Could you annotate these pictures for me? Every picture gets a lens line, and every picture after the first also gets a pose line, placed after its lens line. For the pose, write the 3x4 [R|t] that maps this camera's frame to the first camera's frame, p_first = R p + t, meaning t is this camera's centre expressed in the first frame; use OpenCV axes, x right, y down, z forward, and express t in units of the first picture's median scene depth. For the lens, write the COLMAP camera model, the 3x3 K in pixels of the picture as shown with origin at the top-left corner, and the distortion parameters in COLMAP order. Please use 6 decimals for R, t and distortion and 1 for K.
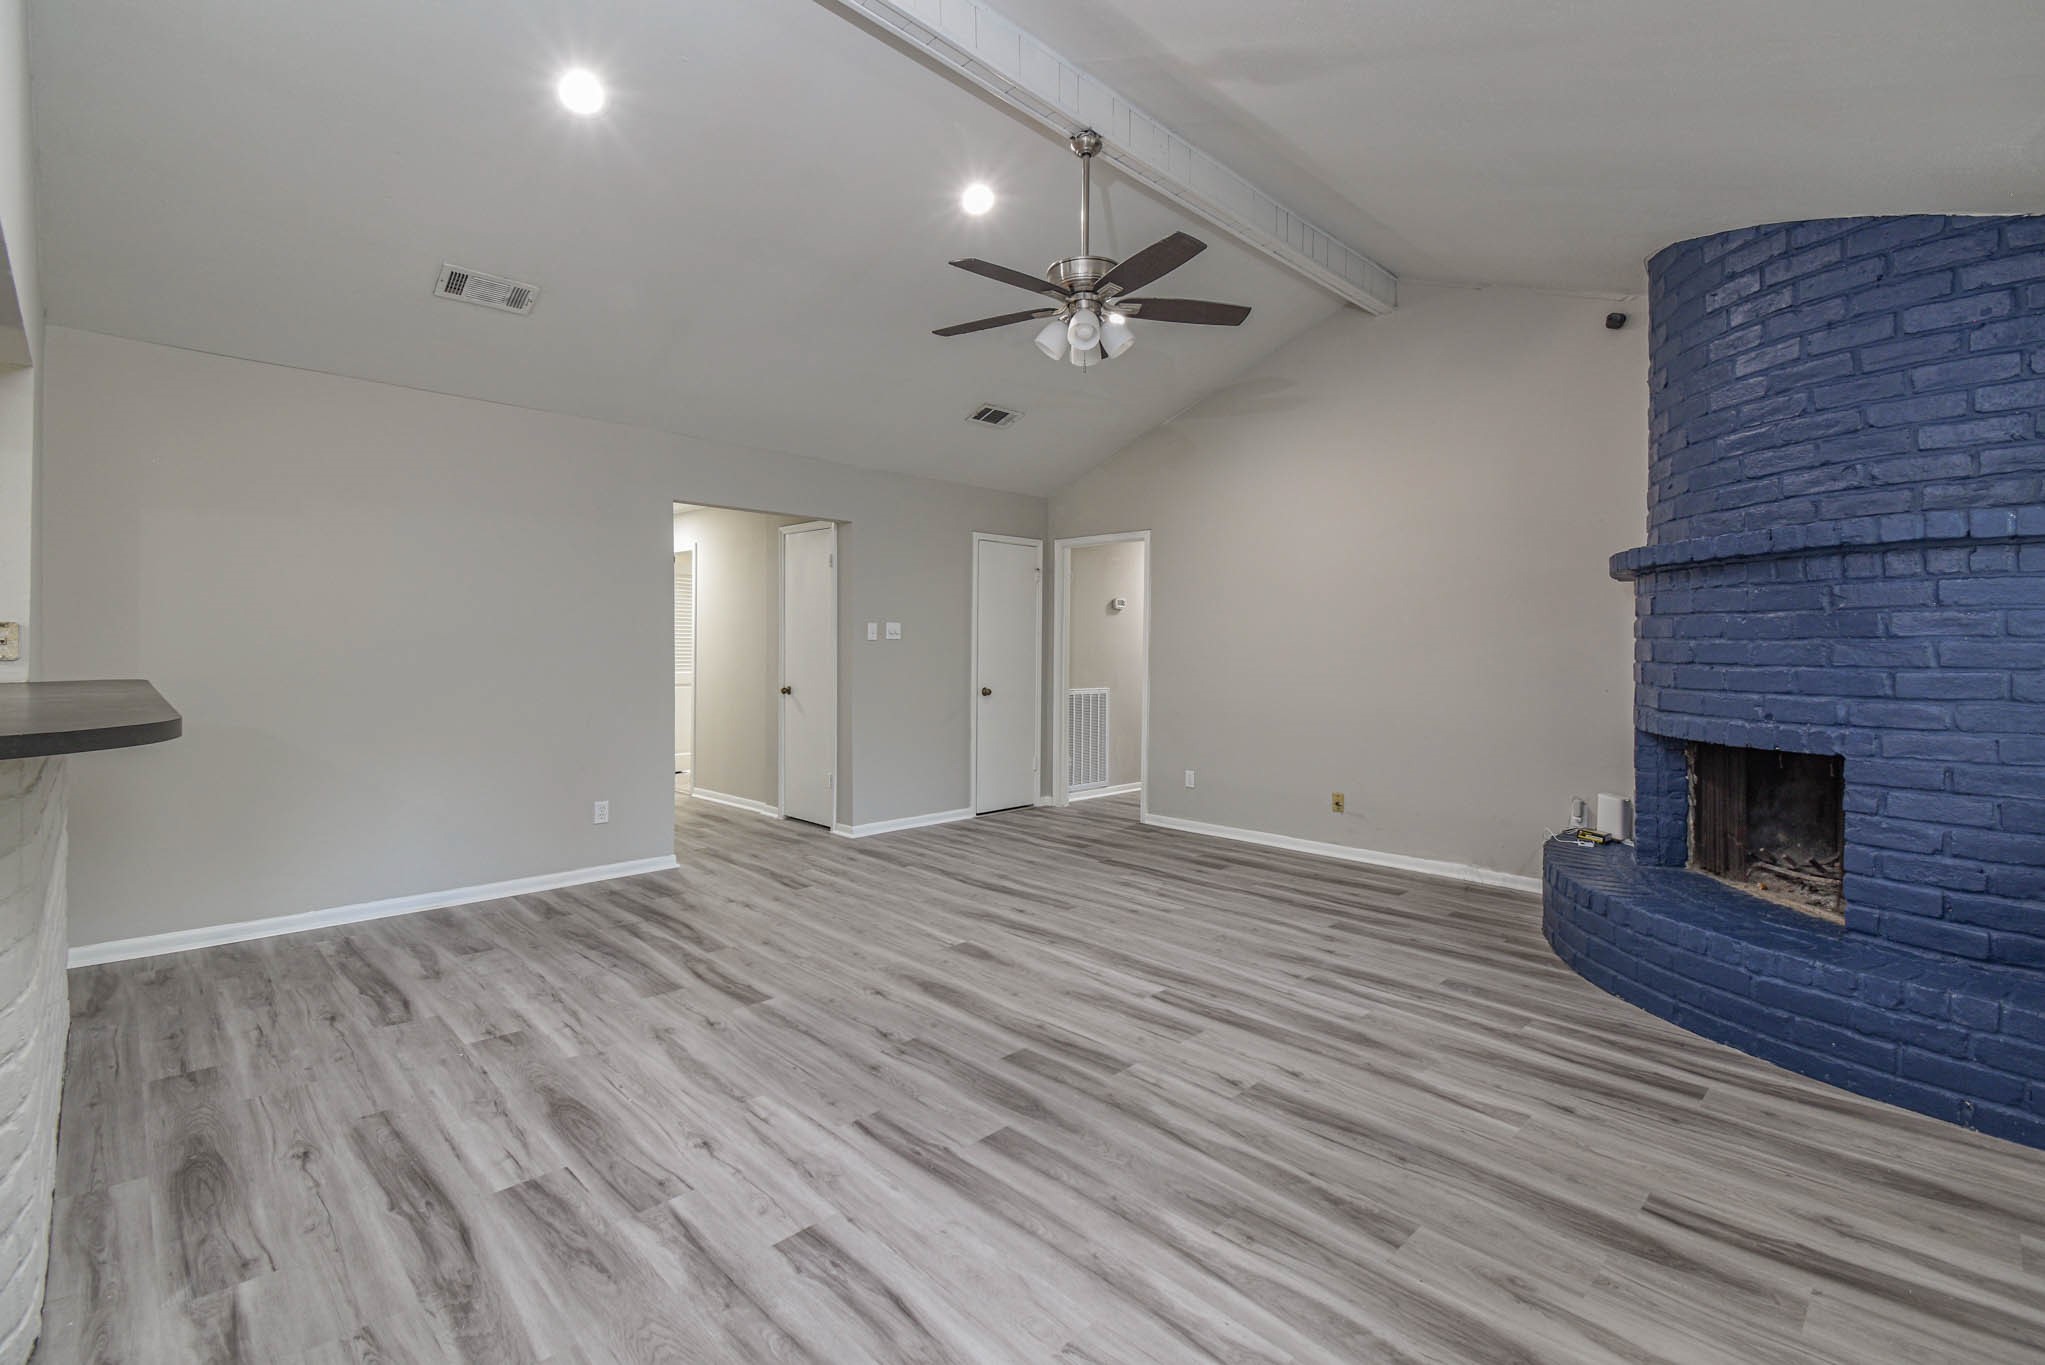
lens RADIAL K [[930.9, 0, 1002.2], [0, 930.9, 658.6], [0, 0, 1]] dist [0.053883, -0.036813]
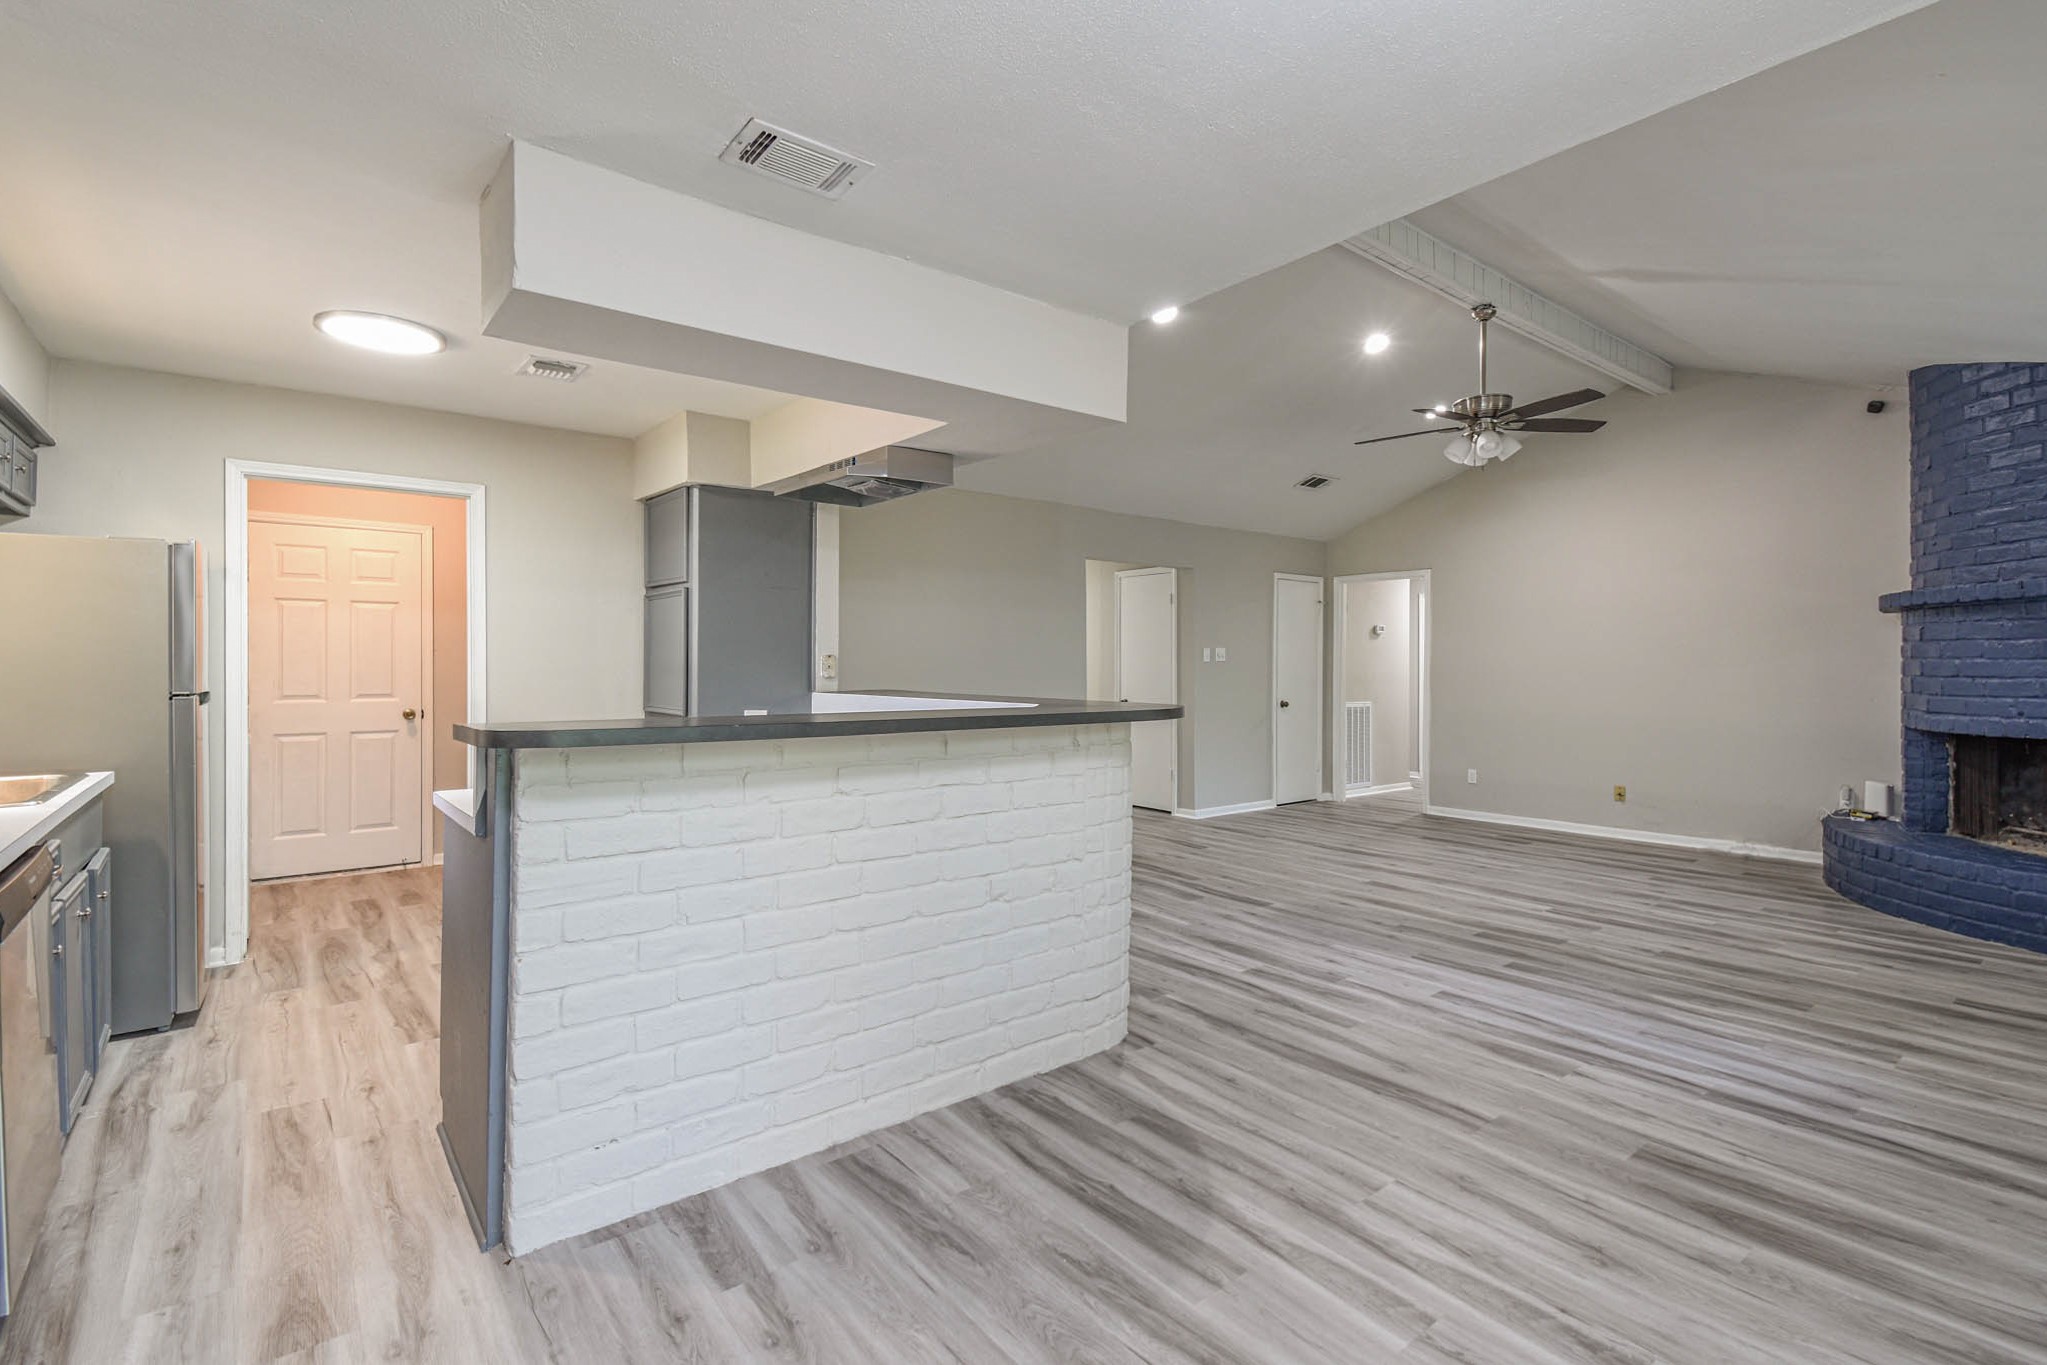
lens RADIAL K [[951.6, 0, 986.1], [0, 951.6, 674.9], [0, 0, 1]] dist [0.032229, -0.021379]
pose [[0.993305, -0.003937, -0.115455, -0.464608], [0.003376, 0.999982, -0.005054, 0.004481], [0.115473, 0.004630, 0.993300, -0.496436]]
